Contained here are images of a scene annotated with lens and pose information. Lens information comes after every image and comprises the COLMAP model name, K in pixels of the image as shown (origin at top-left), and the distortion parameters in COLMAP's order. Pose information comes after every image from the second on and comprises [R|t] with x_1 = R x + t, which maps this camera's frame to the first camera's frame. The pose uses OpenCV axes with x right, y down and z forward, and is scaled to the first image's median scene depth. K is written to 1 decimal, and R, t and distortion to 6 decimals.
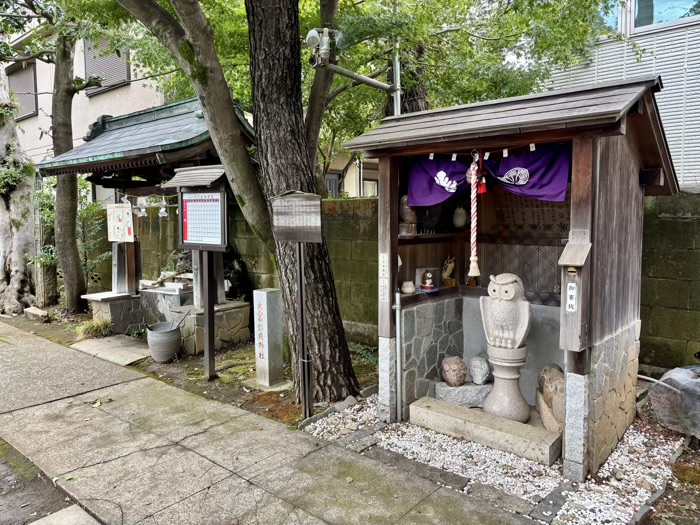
lens RADIAL K [[521.7, 0, 350.0], [0, 521.7, 262.5], [0, 0, 1]] dist [0.085209, -0.125407]
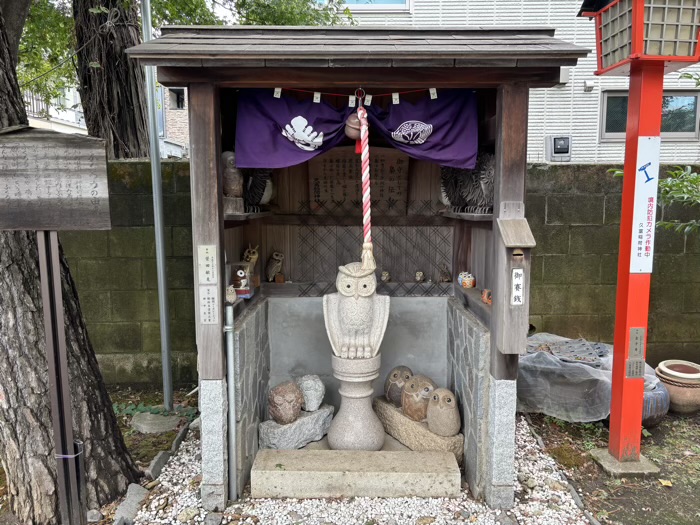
lens RADIAL K [[521.7, 0, 350.0], [0, 521.7, 262.5], [0, 0, 1]] dist [0.085209, -0.125407]
pose [[0.755253, -0.072991, 0.651357, -0.217296], [0.054944, 0.997332, 0.048054, -0.017485], [-0.653127, -0.000505, 0.757249, 0.437844]]
